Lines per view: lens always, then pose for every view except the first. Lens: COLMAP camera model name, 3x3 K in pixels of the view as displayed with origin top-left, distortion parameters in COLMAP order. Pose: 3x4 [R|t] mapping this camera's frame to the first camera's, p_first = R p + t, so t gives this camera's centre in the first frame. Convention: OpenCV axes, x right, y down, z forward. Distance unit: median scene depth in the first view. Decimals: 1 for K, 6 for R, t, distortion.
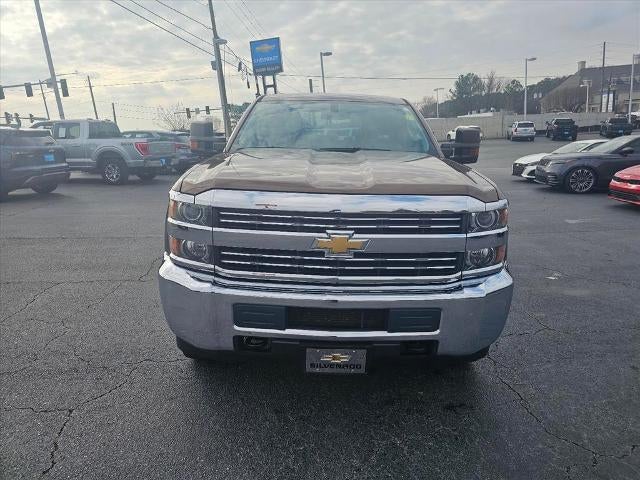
lens RADIAL K [[431.6, 0, 316.8], [0, 431.6, 241.1], [0, 0, 1]] dist [0.039587, -0.033658]
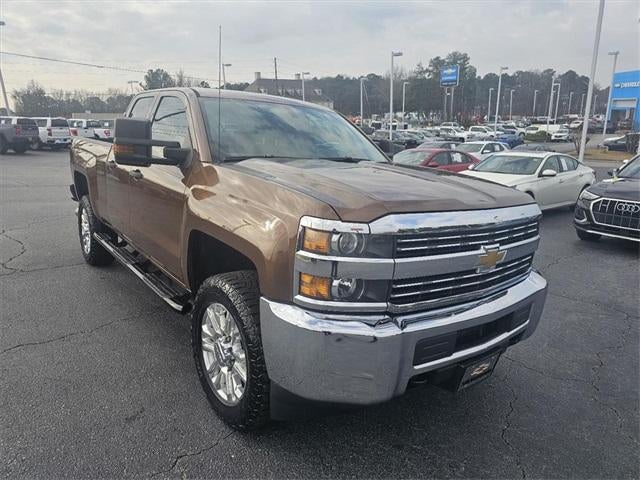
lens RADIAL K [[431.6, 0, 320.1], [0, 431.6, 243.0], [0, 0, 1]] dist [0.039587, -0.033658]
pose [[0.785225, -0.115546, 0.608334, -0.848975], [0.108583, 0.992907, 0.048434, -0.117238], [-0.609616, 0.028023, 0.792202, 0.407360]]
